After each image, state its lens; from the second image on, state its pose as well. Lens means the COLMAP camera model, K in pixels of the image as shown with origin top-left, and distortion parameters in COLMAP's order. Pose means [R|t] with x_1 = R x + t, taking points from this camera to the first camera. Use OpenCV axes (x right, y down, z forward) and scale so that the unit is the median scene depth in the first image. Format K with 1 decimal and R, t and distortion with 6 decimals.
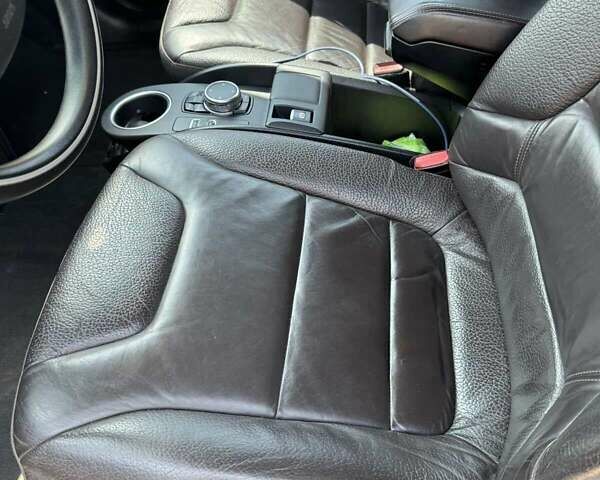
lens RADIAL K [[564.0, 0, 300.0], [0, 564.0, 240.0], [0, 0, 1]] dist [0.172978, -0.373790]
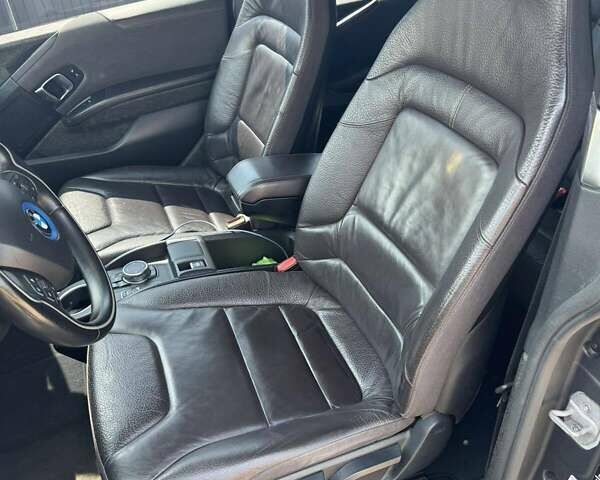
lens RADIAL K [[564.0, 0, 300.0], [0, 564.0, 240.0], [0, 0, 1]] dist [0.172978, -0.373790]
pose [[0.893594, -0.288995, 0.343469, -0.272317], [0.371774, 0.905287, -0.205524, 0.143632], [-0.251542, 0.311348, 0.916400, -0.508053]]
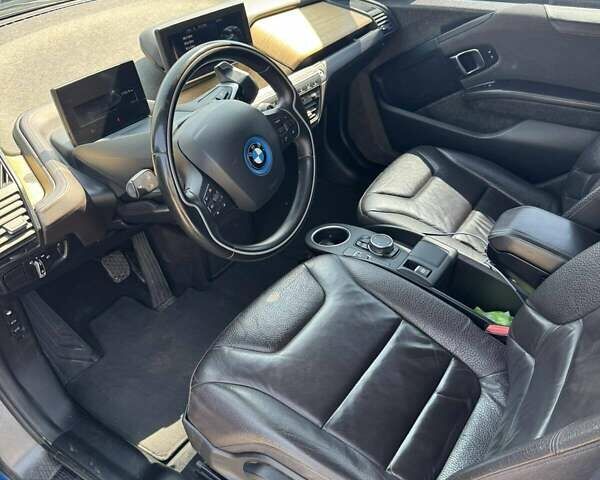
lens RADIAL K [[564.0, 0, 300.0], [0, 564.0, 240.0], [0, 0, 1]] dist [0.172978, -0.373790]
pose [[0.878921, 0.300597, -0.370323, 0.267082], [-0.374819, 0.915449, -0.146506, 0.051816], [0.294972, 0.267571, 0.917277, -0.534026]]
